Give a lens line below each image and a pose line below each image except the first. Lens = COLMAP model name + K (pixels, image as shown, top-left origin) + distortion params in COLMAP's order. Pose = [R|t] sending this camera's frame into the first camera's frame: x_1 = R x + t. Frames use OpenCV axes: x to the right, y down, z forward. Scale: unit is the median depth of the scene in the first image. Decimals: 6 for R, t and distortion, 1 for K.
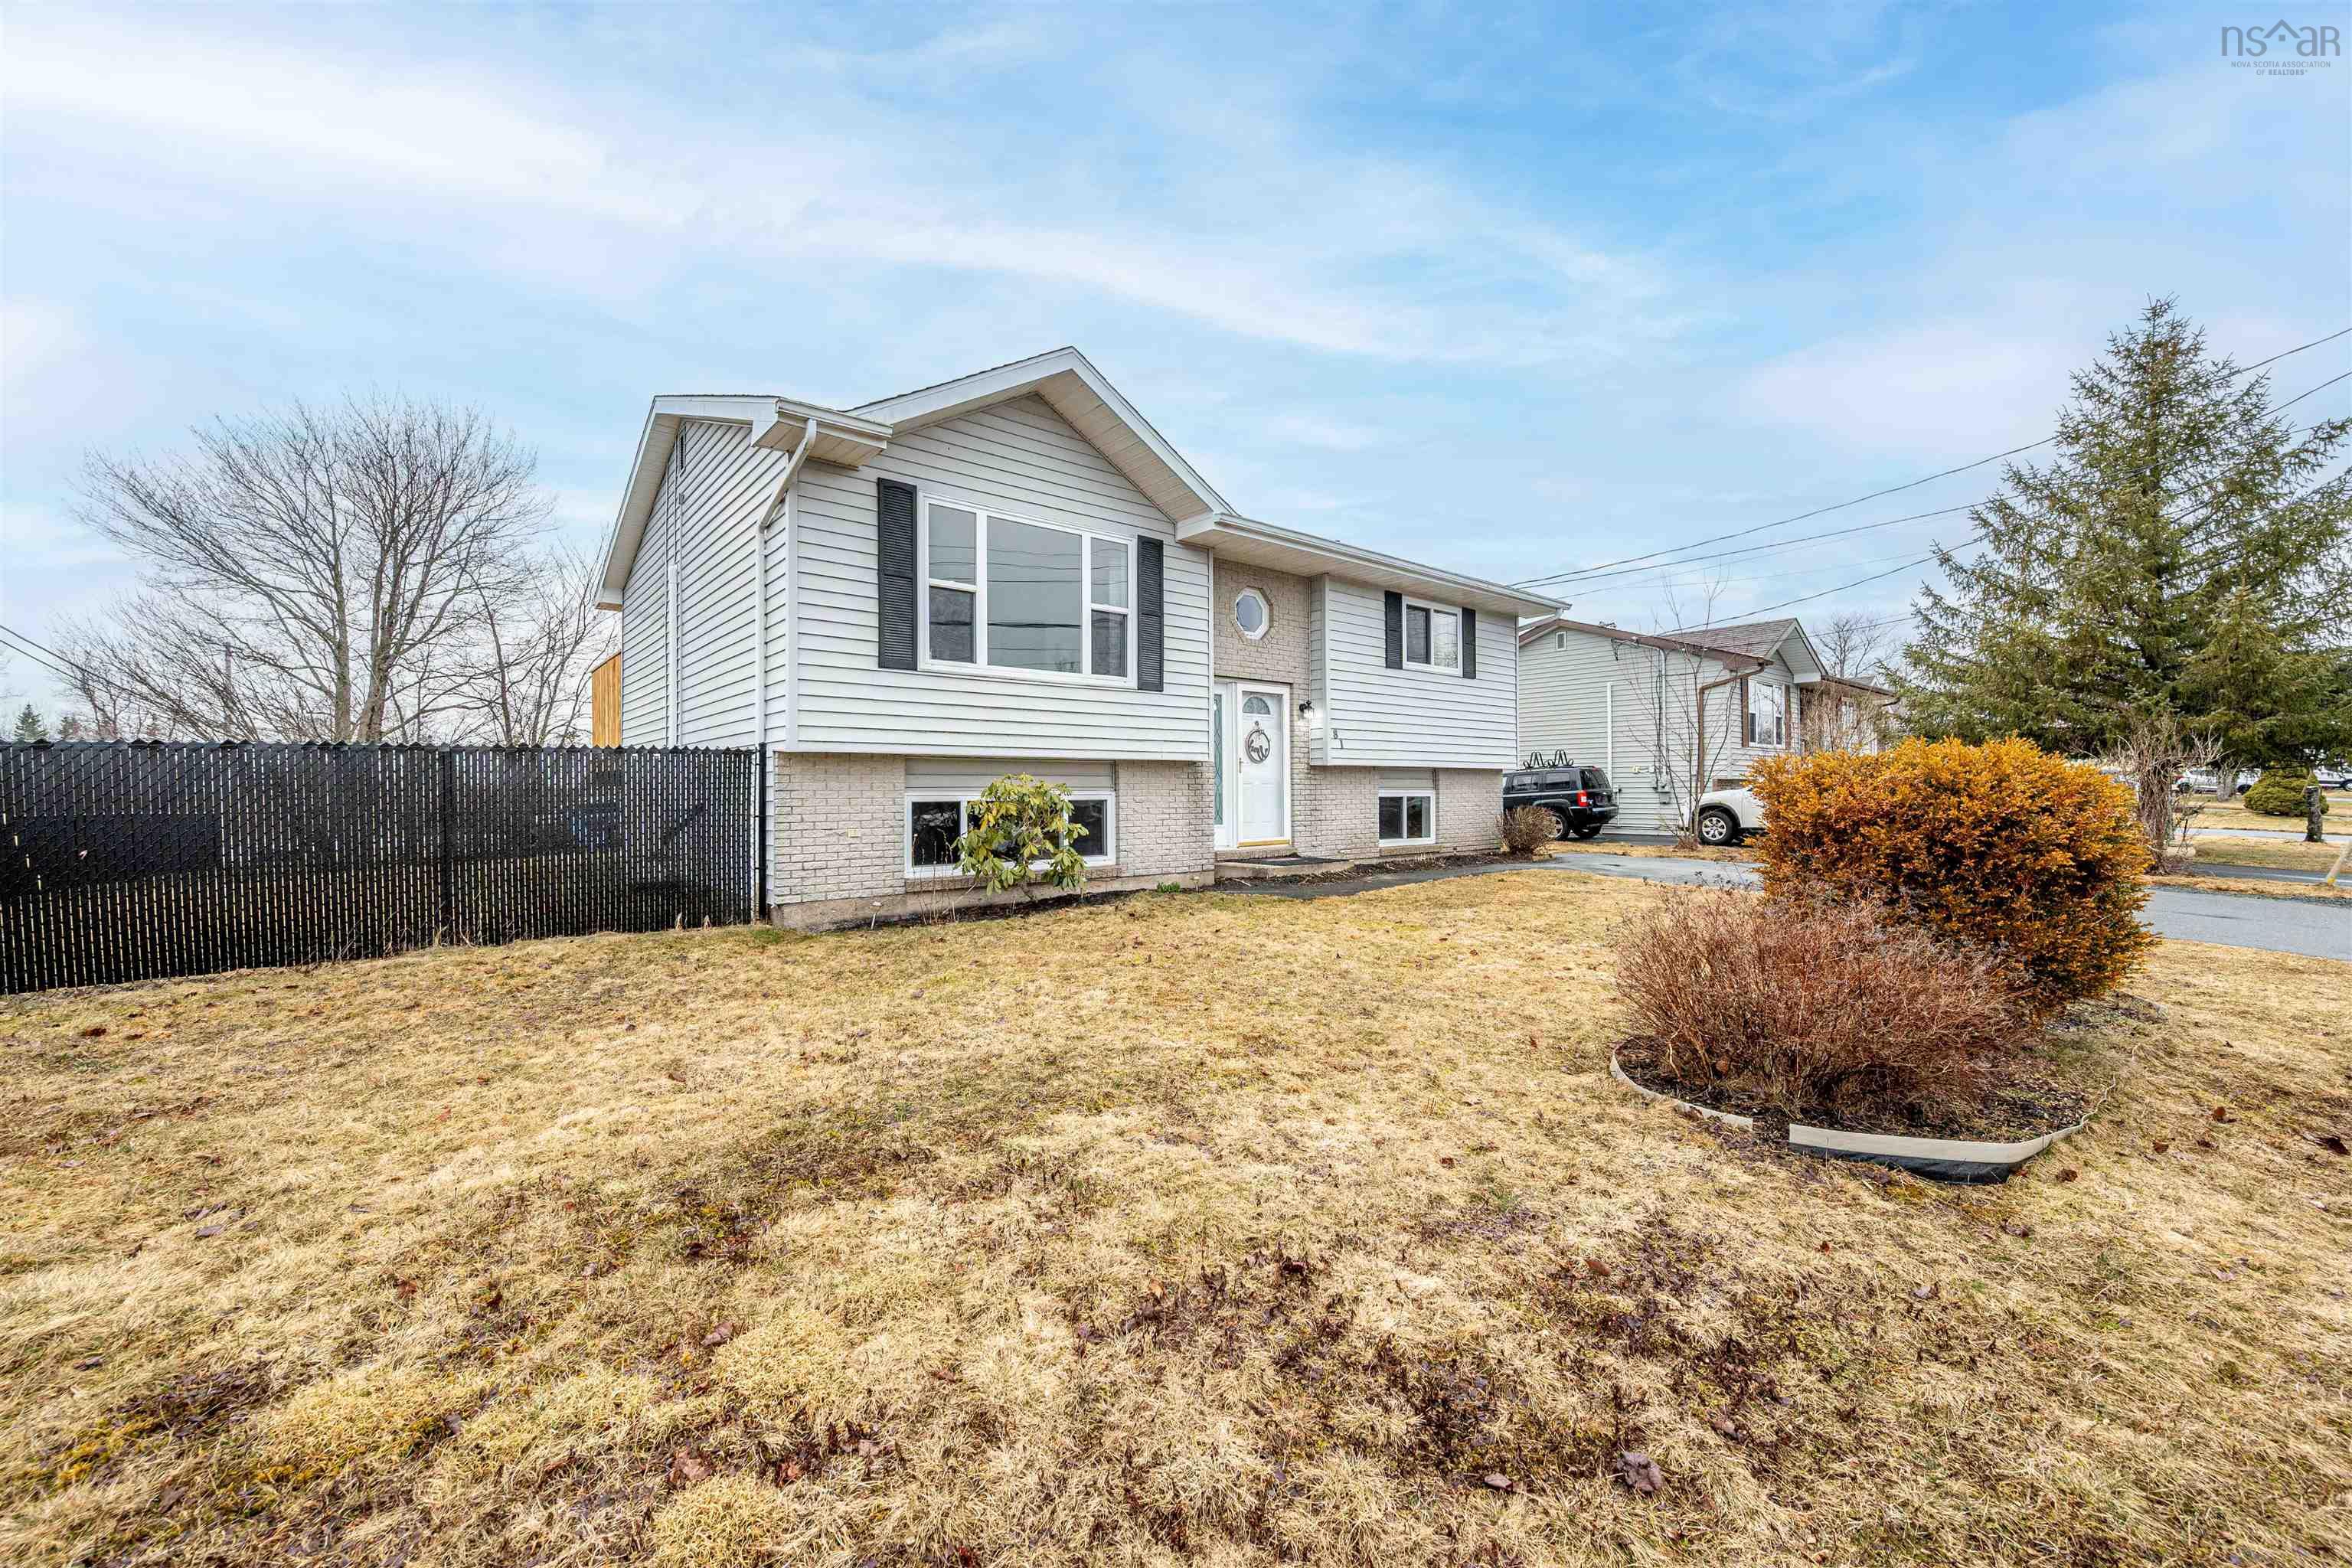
lens RADIAL K [[980.1, 0, 1183.2], [0, 980.1, 785.4], [0, 0, 1]] dist [-0.000980, 0.000143]
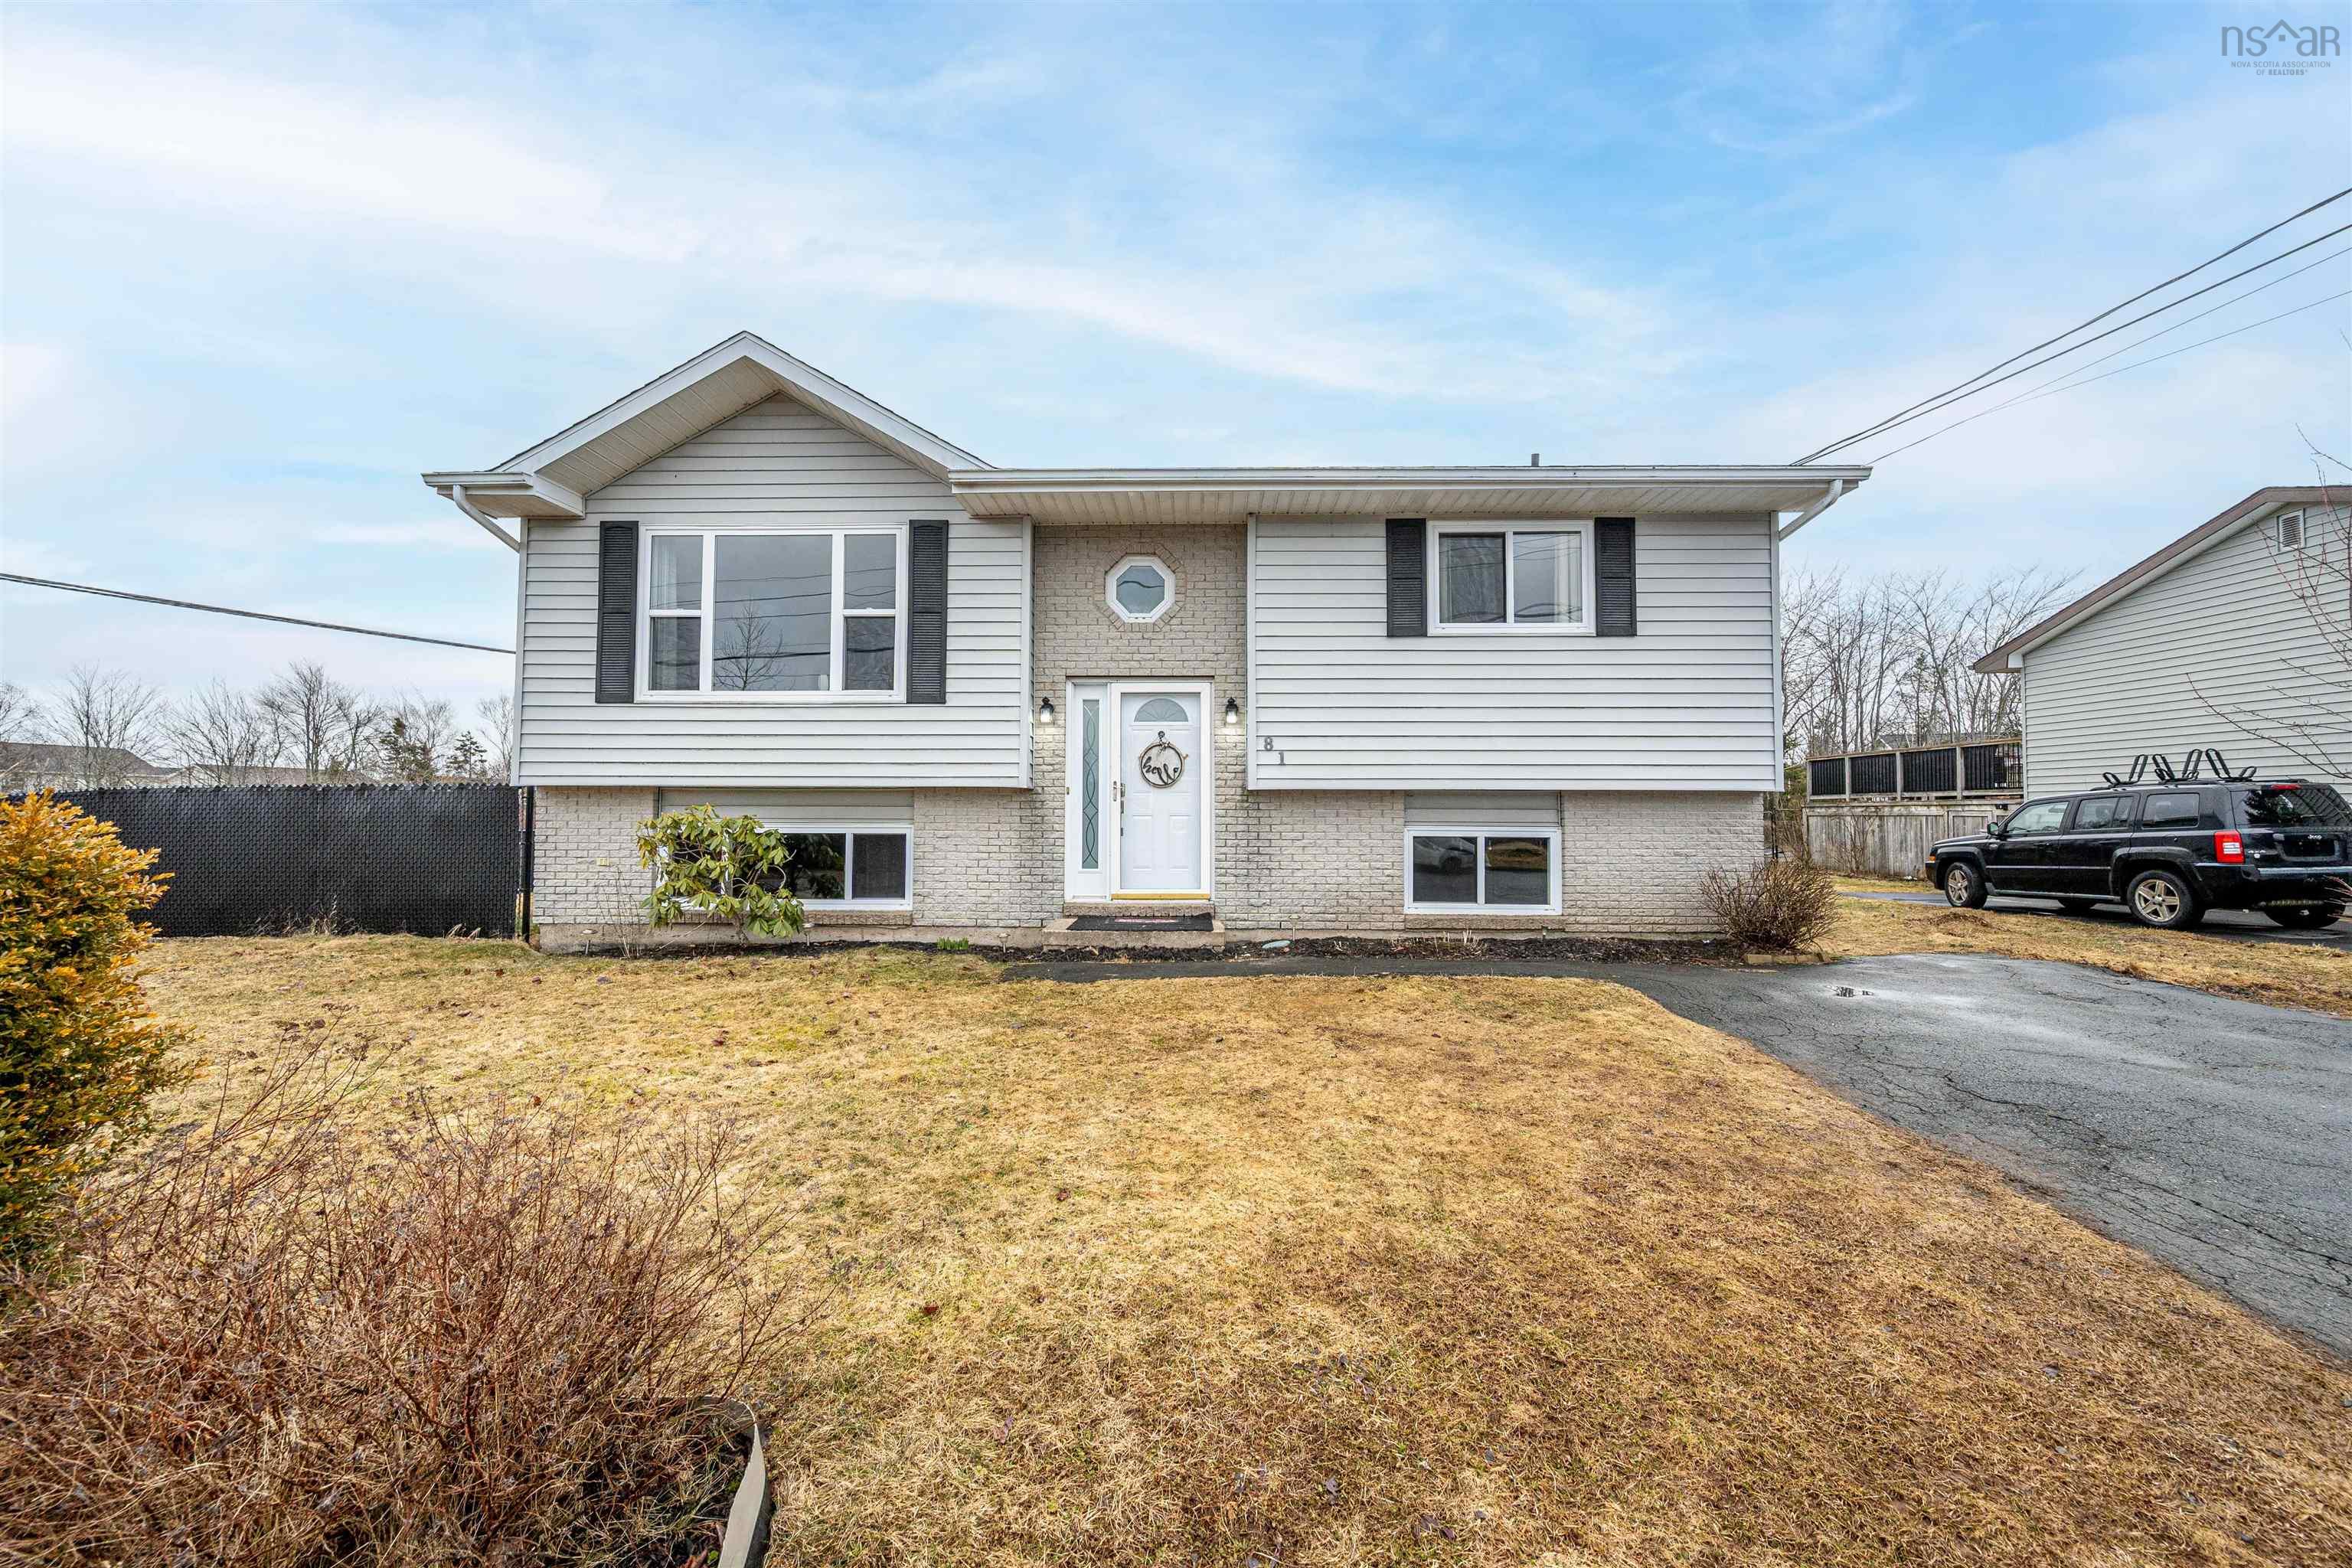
lens RADIAL K [[907.2, 0, 1173.6], [0, 907.2, 797.8], [0, 0, 1]] dist [0.000485, -0.000109]
pose [[0.727187, -0.014829, -0.686279, 0.645193], [-0.003249, 0.999681, -0.025043, 0.001939], [0.686432, 0.020441, 0.726907, 0.588471]]
